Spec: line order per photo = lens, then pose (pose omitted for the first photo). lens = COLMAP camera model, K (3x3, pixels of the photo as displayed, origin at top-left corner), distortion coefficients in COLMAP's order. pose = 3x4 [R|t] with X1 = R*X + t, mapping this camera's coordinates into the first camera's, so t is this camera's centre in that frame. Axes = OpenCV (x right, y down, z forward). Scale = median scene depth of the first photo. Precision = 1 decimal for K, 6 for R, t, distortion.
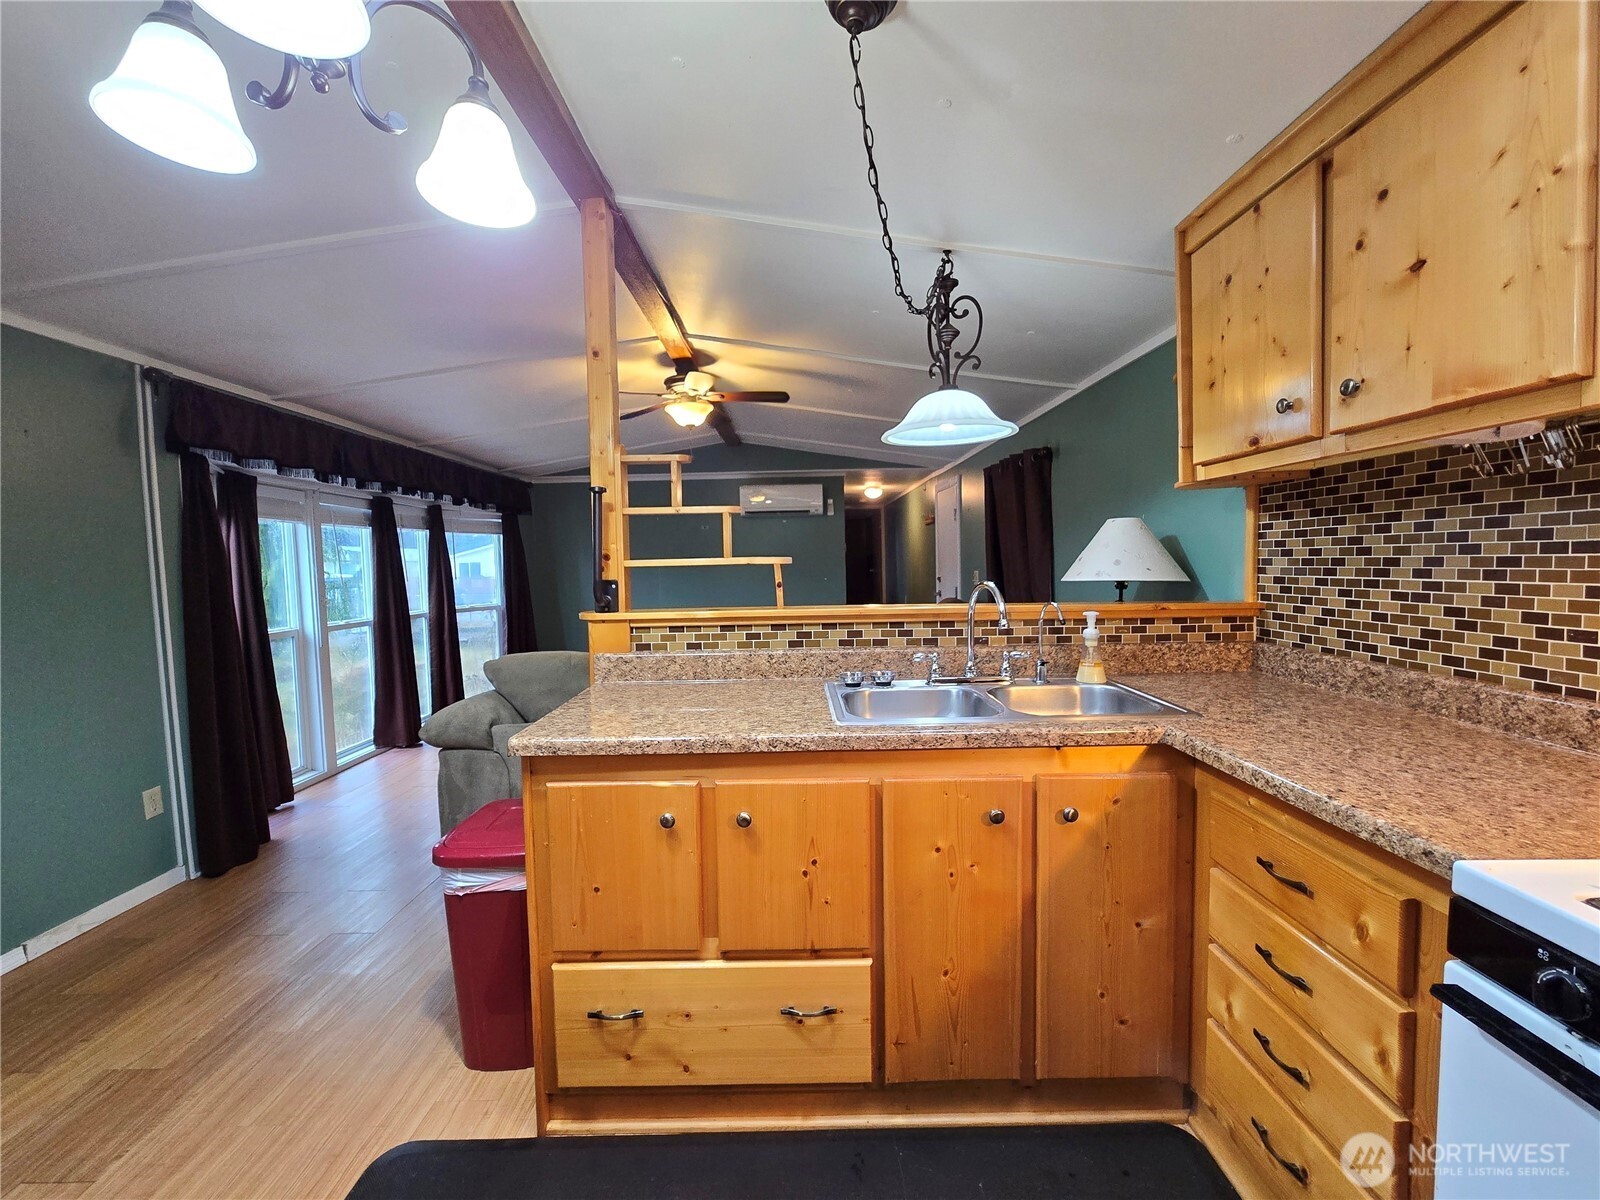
lens RADIAL K [[658.5, 0, 803.4], [0, 658.5, 596.2], [0, 0, 1]] dist [0.000926, 0.000548]
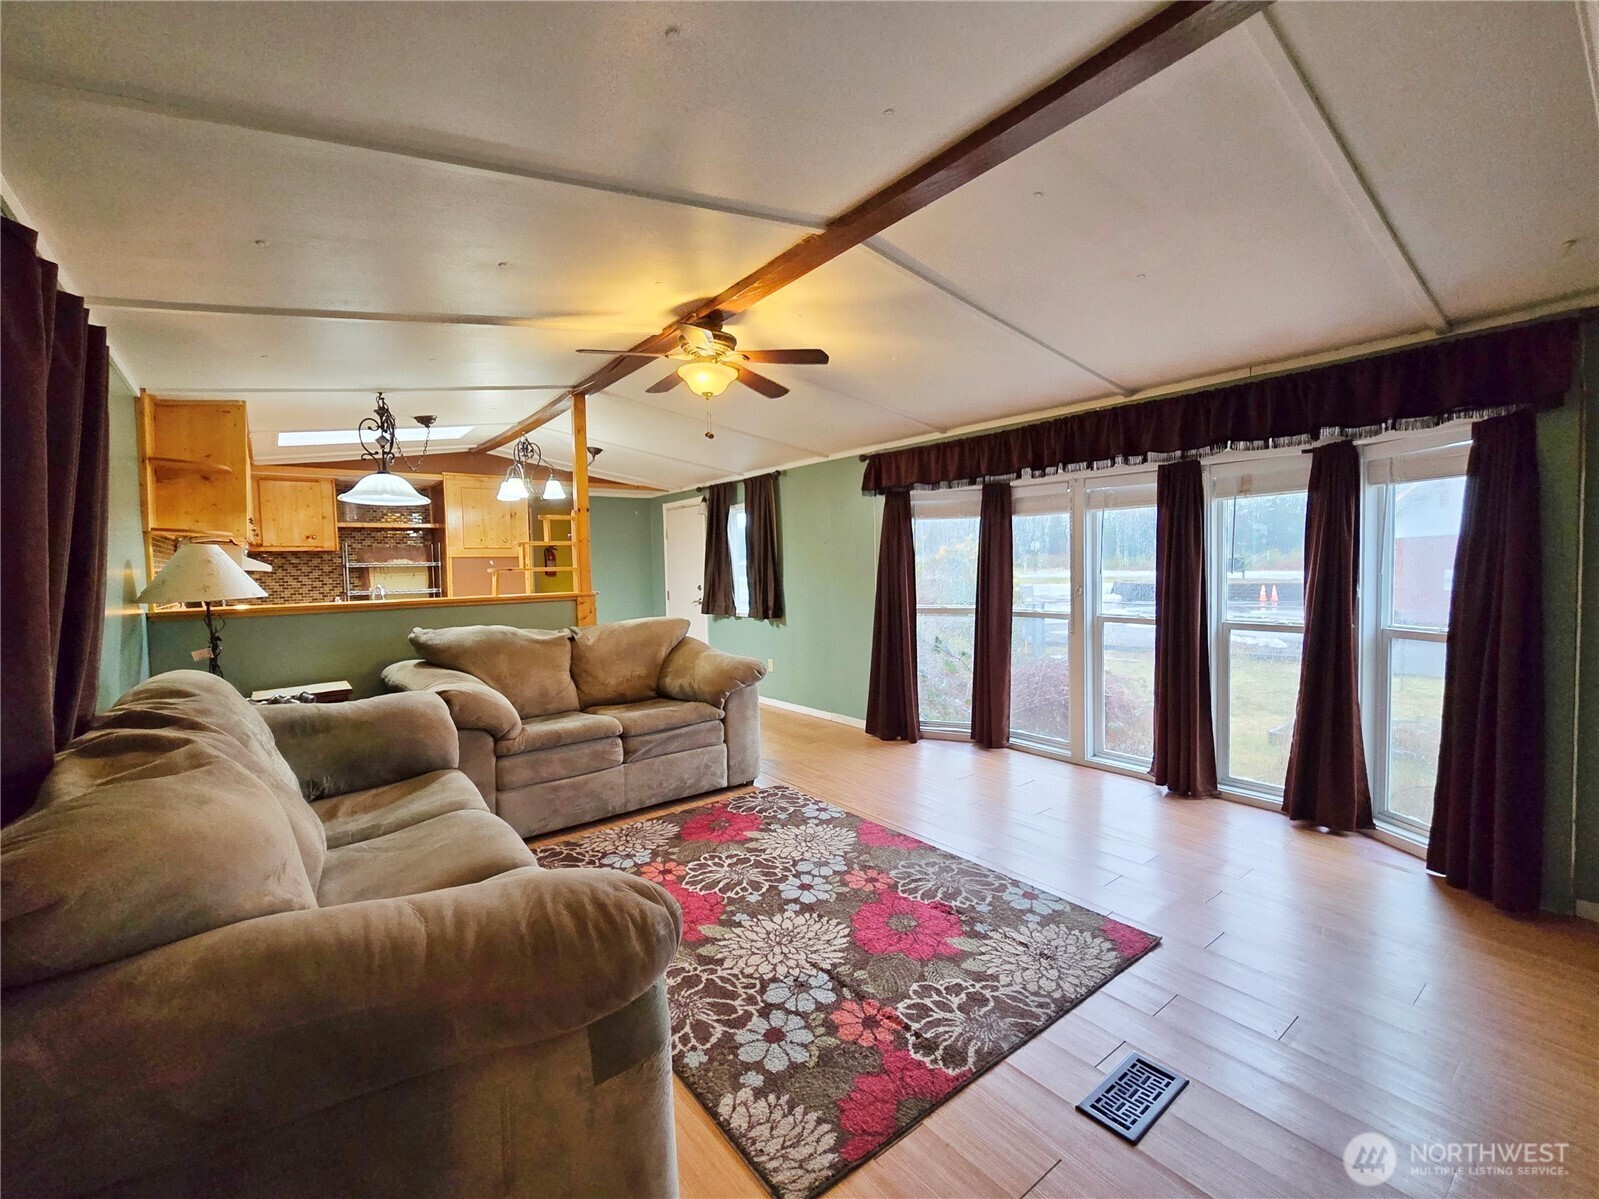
lens RADIAL K [[687.7, 0, 801.4], [0, 687.7, 602.1], [0, 0, 1]] dist [-0.001918, 0.000359]
pose [[-0.794502, 0.068361, -0.603402, 0.596854], [0.004956, 0.994340, 0.106125, -0.216559], [0.607242, 0.081325, -0.790344, 4.047276]]
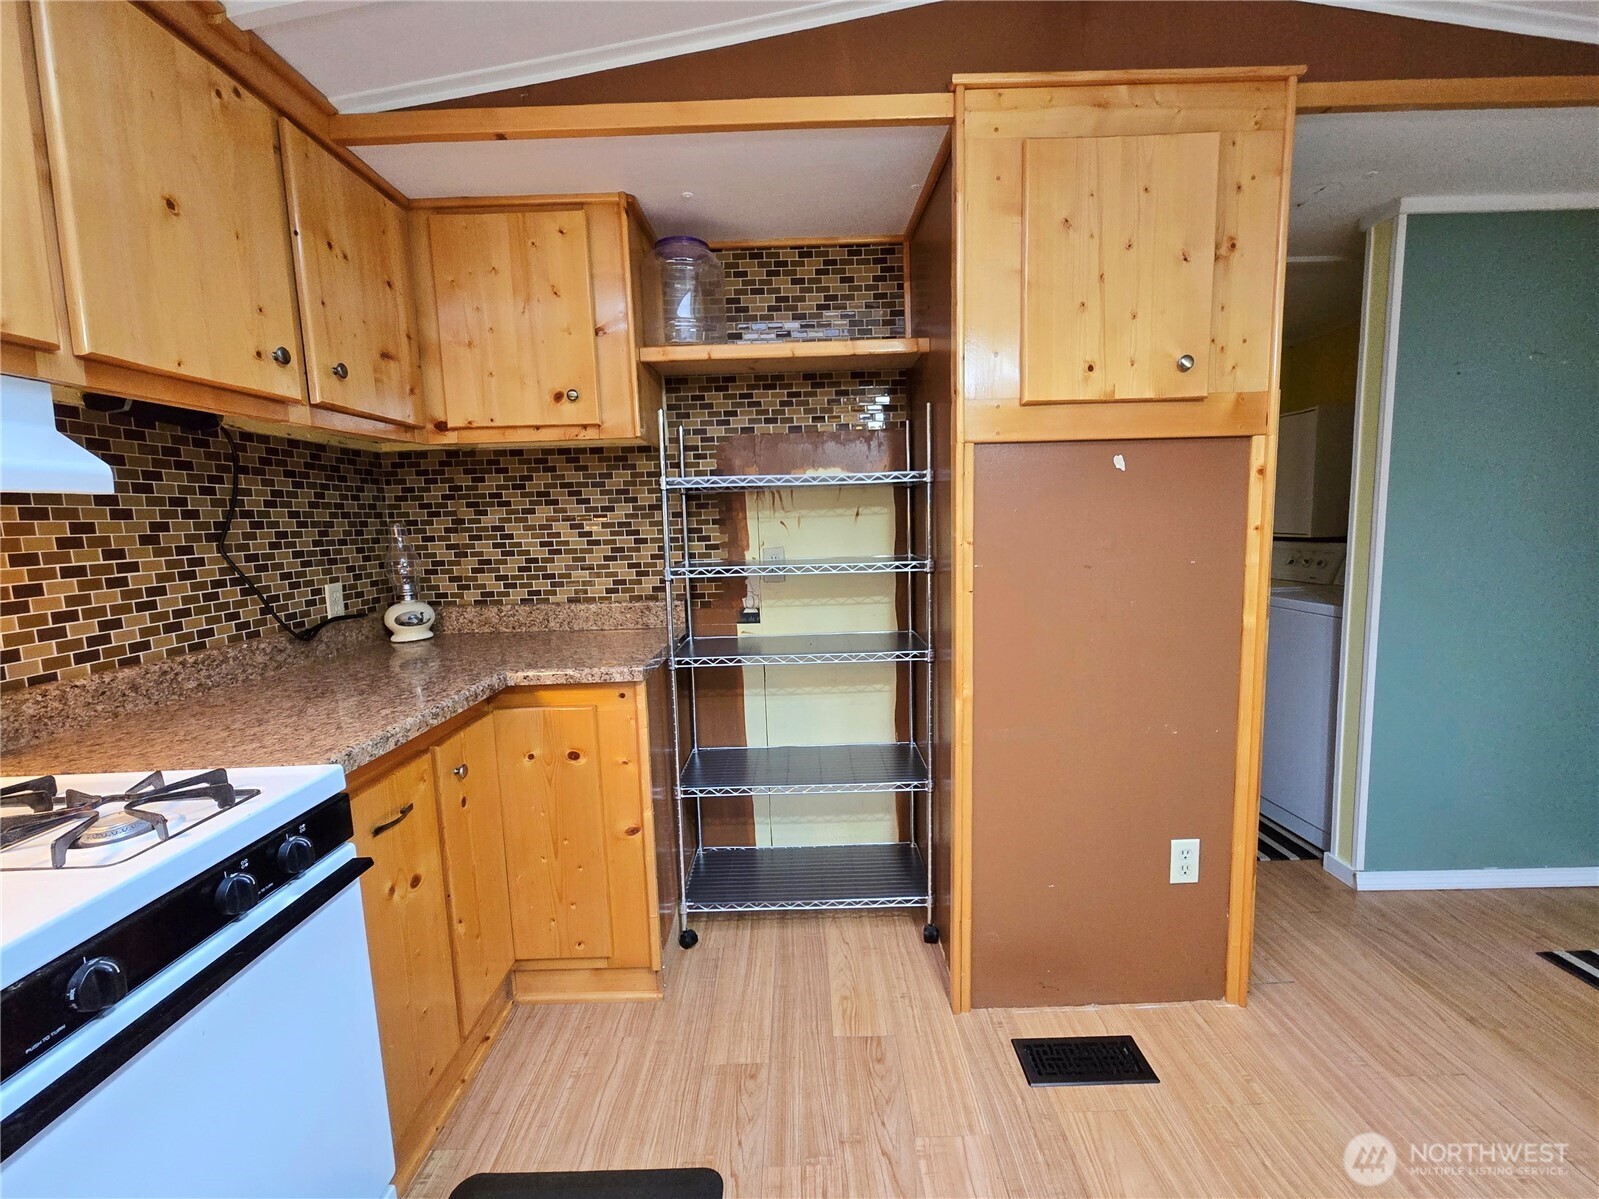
lens RADIAL K [[678.2, 0, 800.2], [0, 678.2, 595.8], [0, 0, 1]] dist [0.000882, 0.000202]
pose [[-0.998795, 0.048778, 0.005341, 0.040935], [0.048977, 0.984329, 0.169406, -0.021556], [0.003006, 0.169463, -0.985532, 0.625082]]
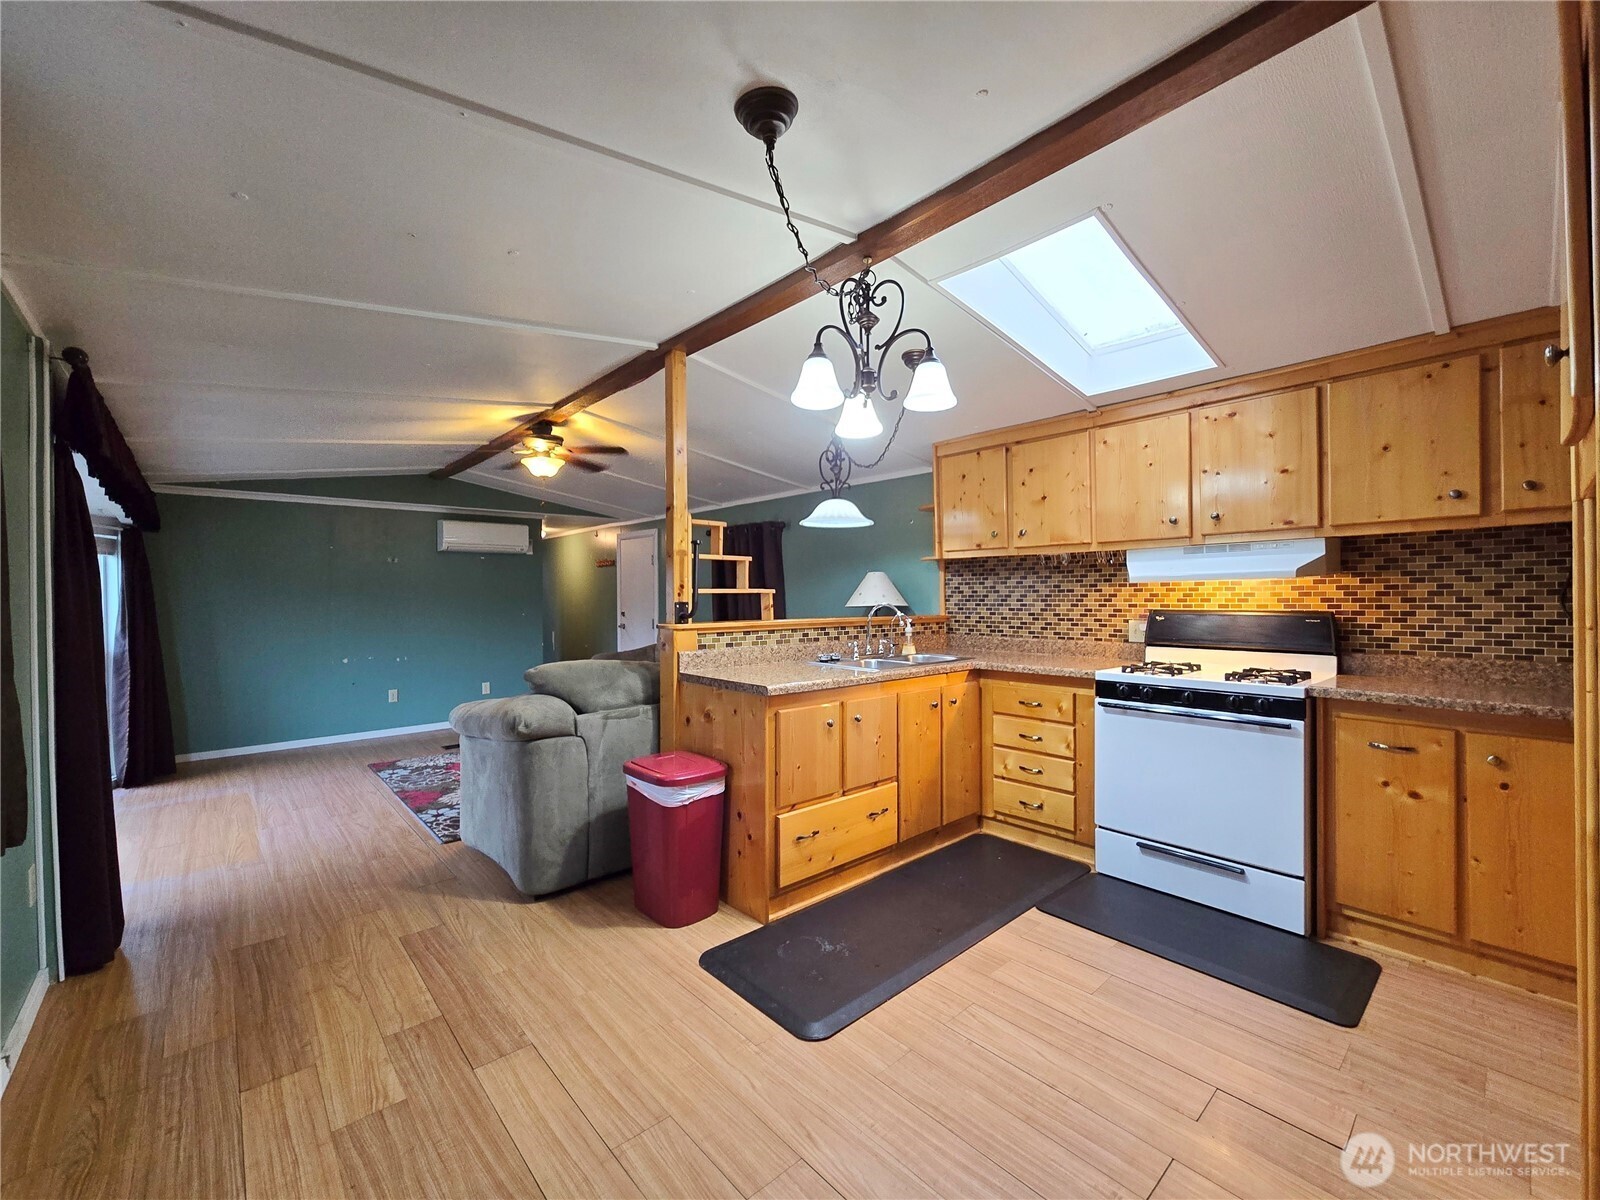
lens RADIAL K [[658.5, 0, 803.4], [0, 658.5, 596.2], [0, 0, 1]] dist [0.000926, 0.000548]
pose [[0.745123, 0.015703, 0.666742, -1.388301], [0.027391, 0.998159, -0.054120, 0.064342], [-0.666365, 0.058589, 0.743321, -0.358463]]
